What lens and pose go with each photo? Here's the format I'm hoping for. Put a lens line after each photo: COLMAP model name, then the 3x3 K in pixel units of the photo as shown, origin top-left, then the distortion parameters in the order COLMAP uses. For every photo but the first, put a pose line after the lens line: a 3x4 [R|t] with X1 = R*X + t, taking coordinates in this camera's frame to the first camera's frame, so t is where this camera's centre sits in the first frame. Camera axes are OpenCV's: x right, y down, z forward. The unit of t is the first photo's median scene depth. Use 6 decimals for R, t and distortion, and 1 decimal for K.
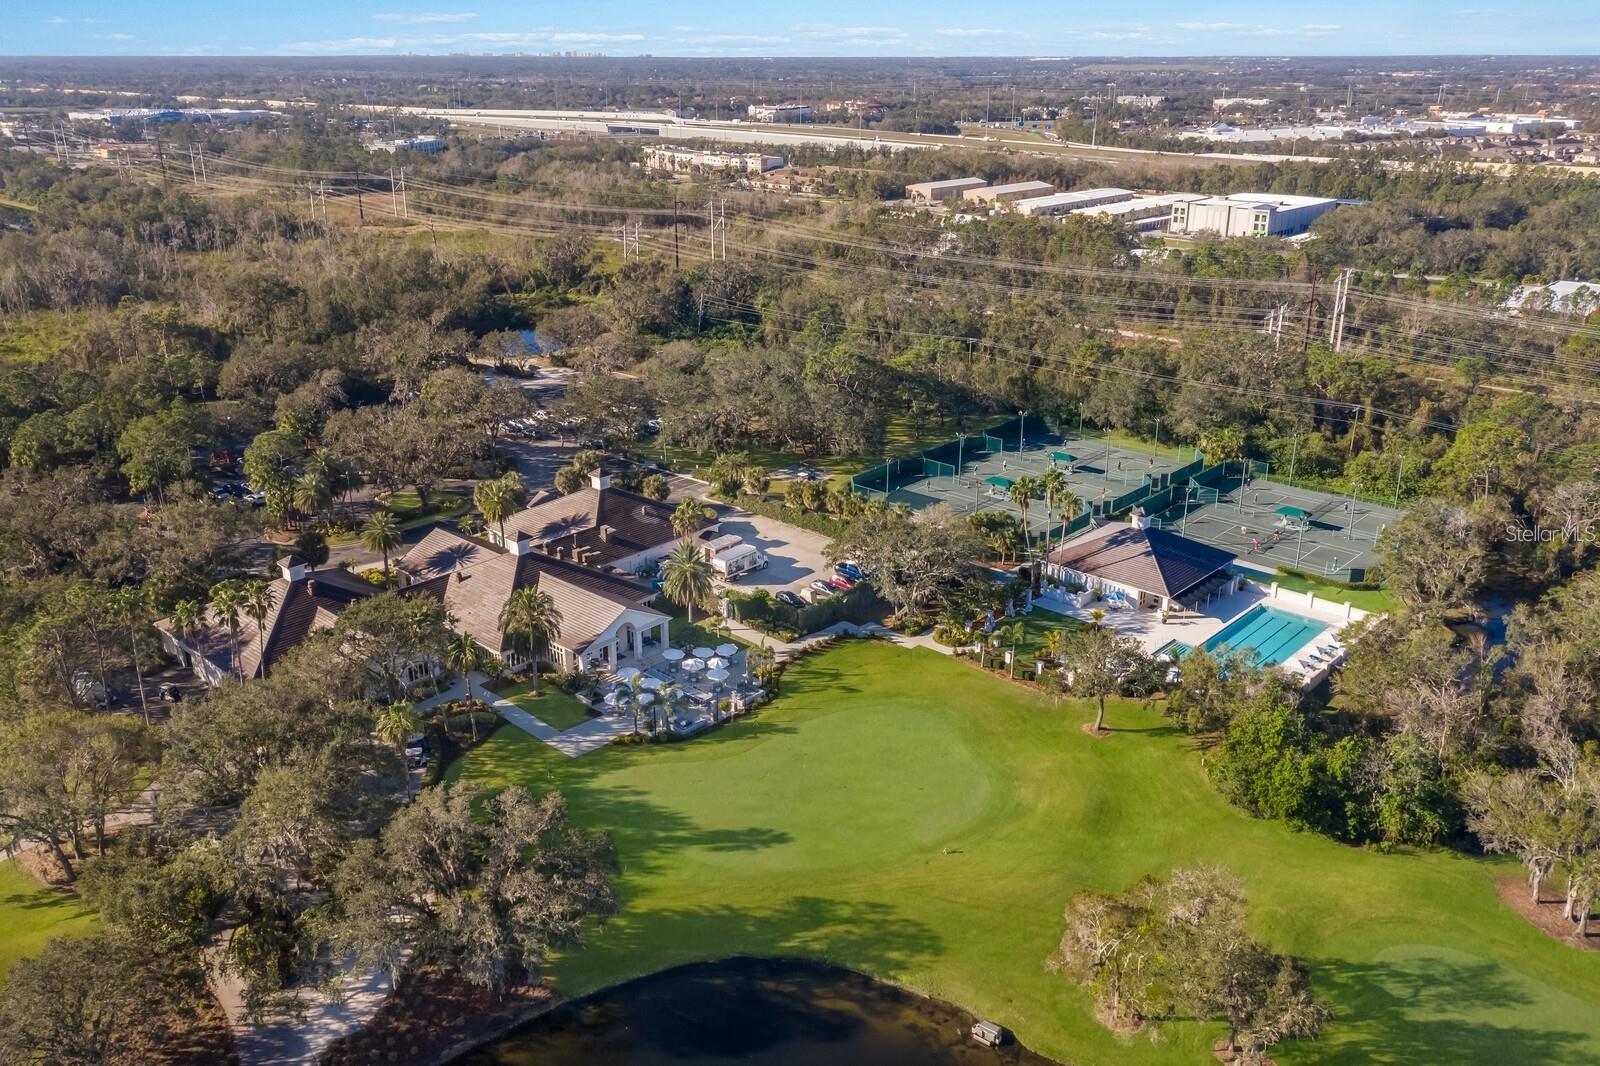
lens RADIAL K [[1288.0, 0, 800.0], [0, 1288.0, 533.0], [0, 0, 1]] dist [0.002976, 0.011328]
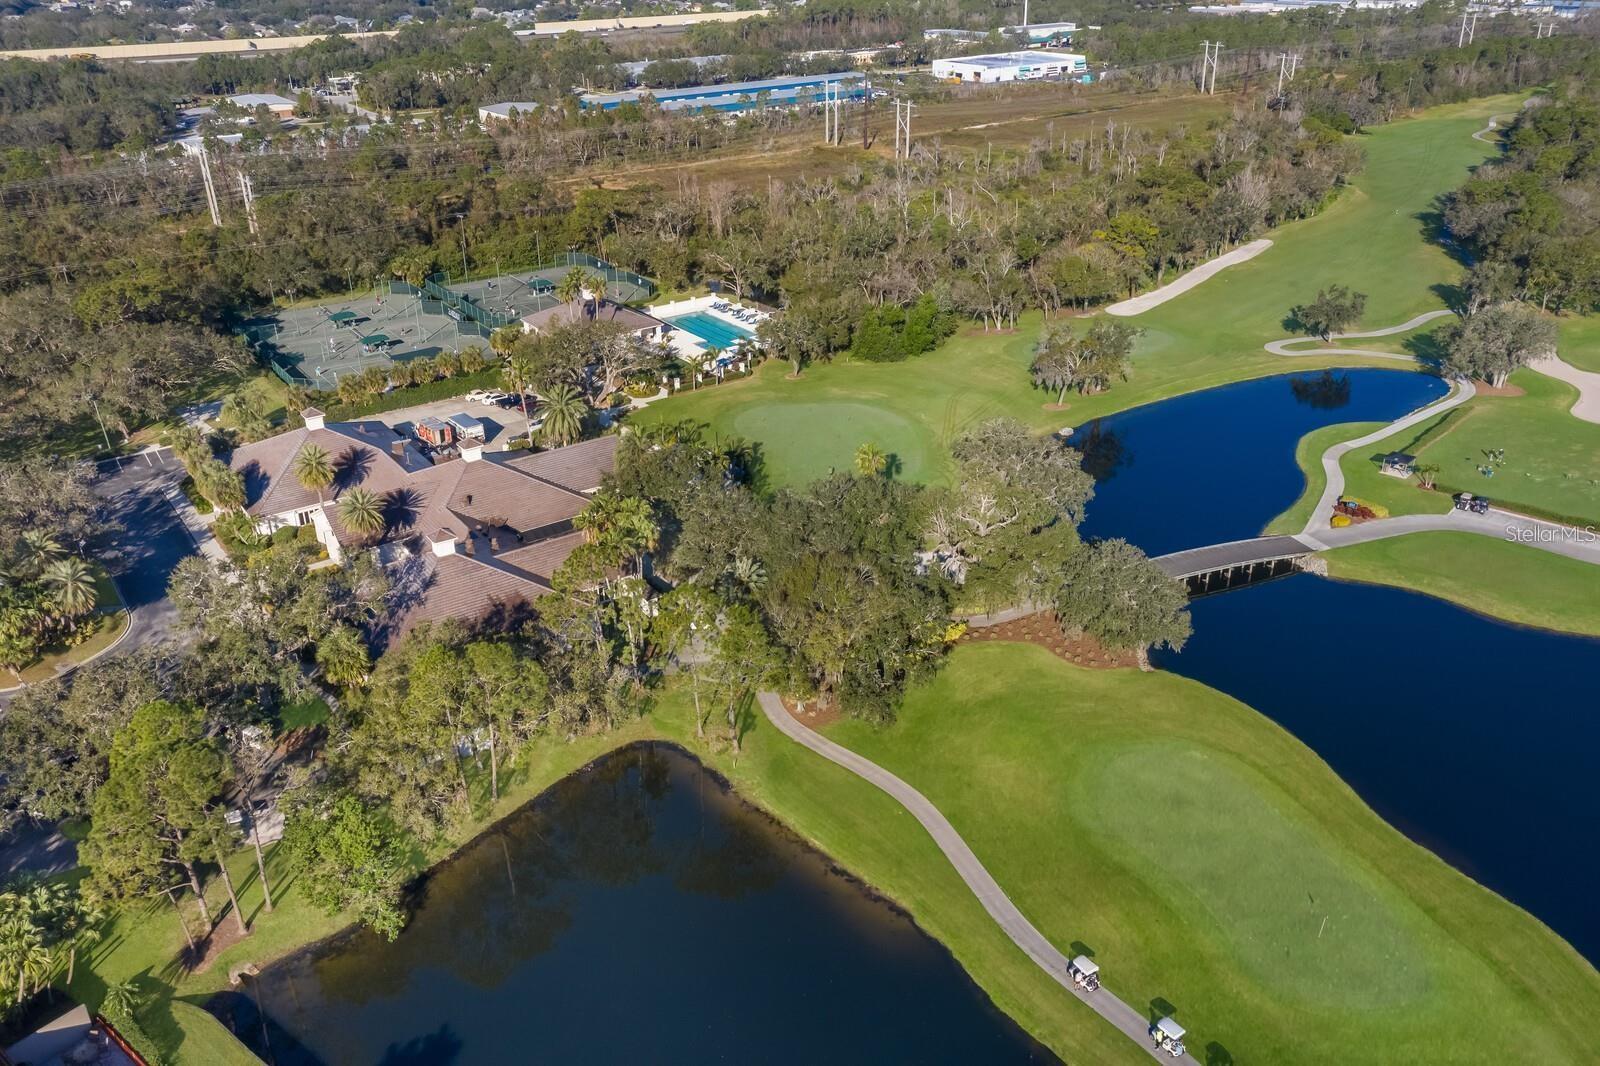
lens RADIAL K [[1257.3, 0, 800.0], [0, 1257.3, 533.0], [0, 0, 1]] dist [0.002454, 0.016728]
pose [[0.206250, -0.428168, 0.879848, -0.744810], [0.353607, 0.871029, 0.340985, -0.126164], [-0.912372, 0.240792, 0.331053, 0.326426]]
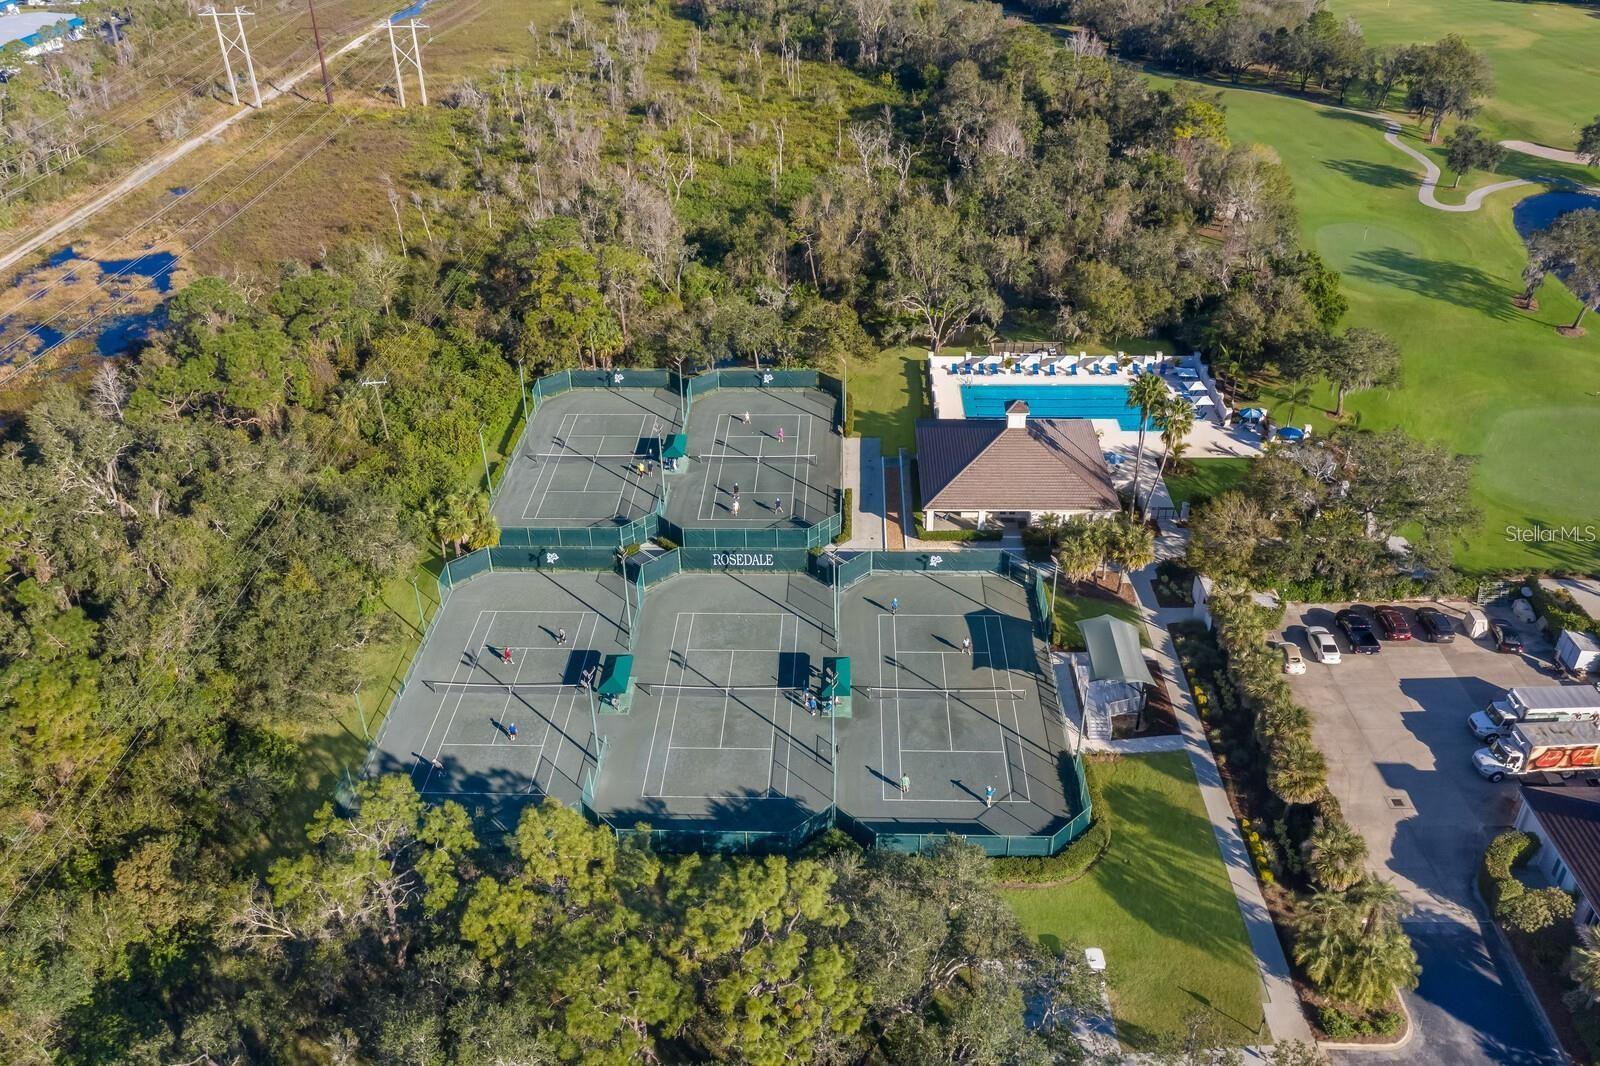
lens RADIAL K [[1264.9, 0, 800.0], [0, 1264.9, 533.0], [0, 0, 1]] dist [0.012422, -0.005943]
pose [[-0.649486, -0.391854, 0.651628, -0.131880], [0.284073, 0.669884, 0.685972, -0.398765], [-0.705316, 0.630639, -0.323765, 1.066552]]
